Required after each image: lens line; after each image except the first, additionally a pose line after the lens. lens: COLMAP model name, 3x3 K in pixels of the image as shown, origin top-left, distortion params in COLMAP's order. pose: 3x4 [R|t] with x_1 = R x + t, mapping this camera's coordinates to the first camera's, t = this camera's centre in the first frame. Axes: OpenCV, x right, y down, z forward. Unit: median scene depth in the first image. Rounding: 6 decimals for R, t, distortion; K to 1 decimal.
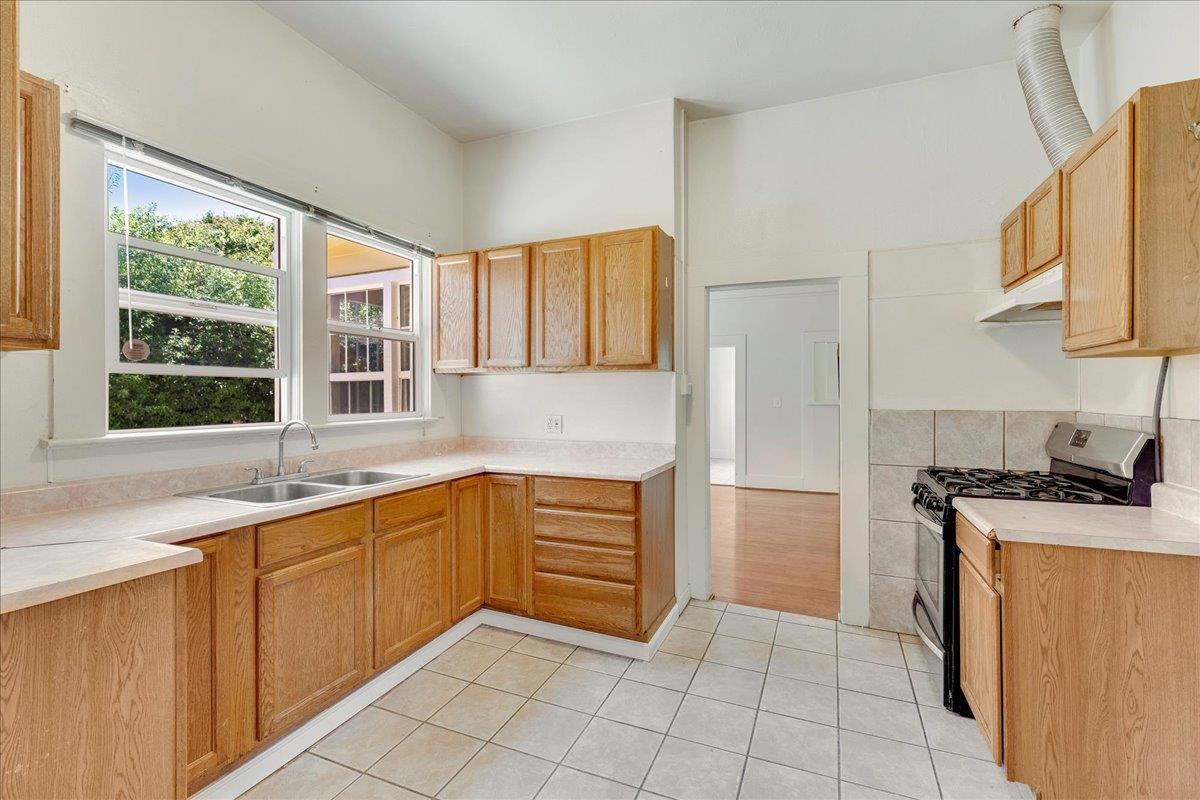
lens RADIAL K [[540.6, 0, 634.8], [0, 540.6, 386.7], [0, 0, 1]] dist [-0.005411, 0.001107]
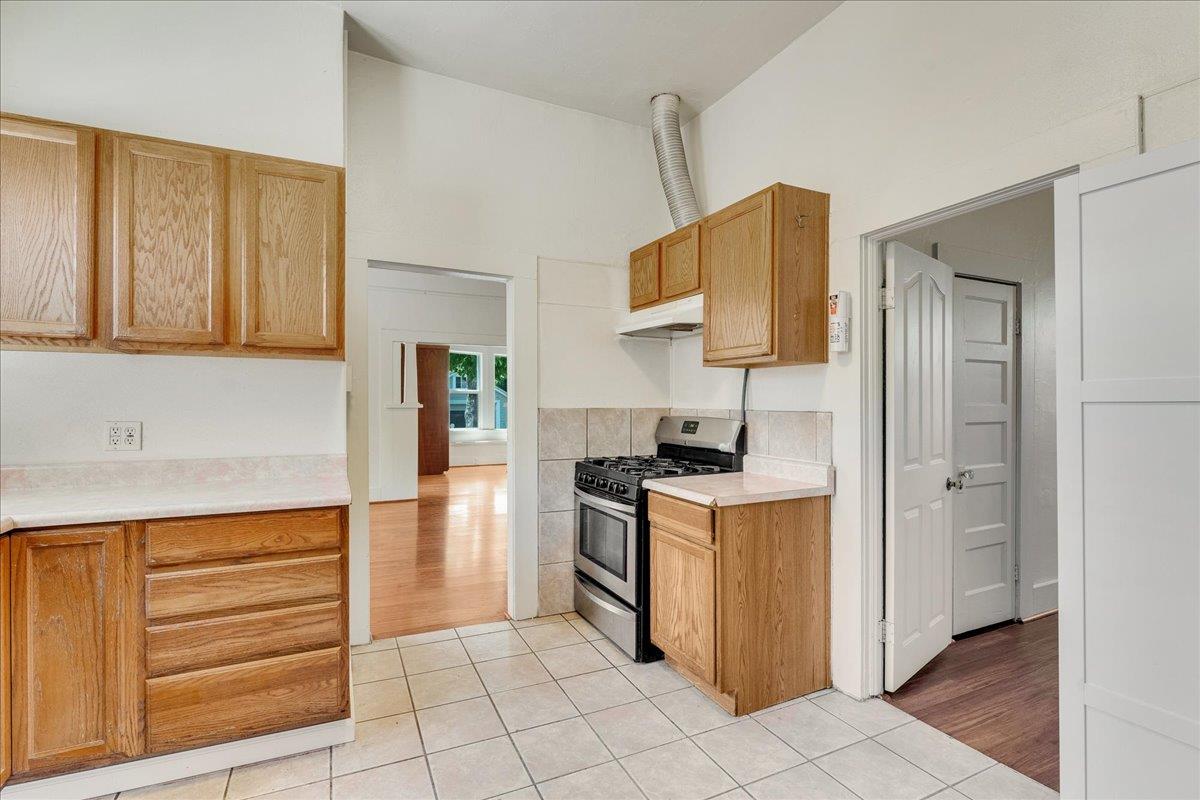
lens RADIAL K [[540.6, 0, 629.5], [0, 540.6, 395.8], [0, 0, 1]] dist [-0.005411, 0.001107]
pose [[0.673456, 0.008770, 0.739175, -0.267101], [-0.013736, 0.999905, 0.000651, 0.018403], [-0.739100, -0.010591, 0.673513, 0.202591]]
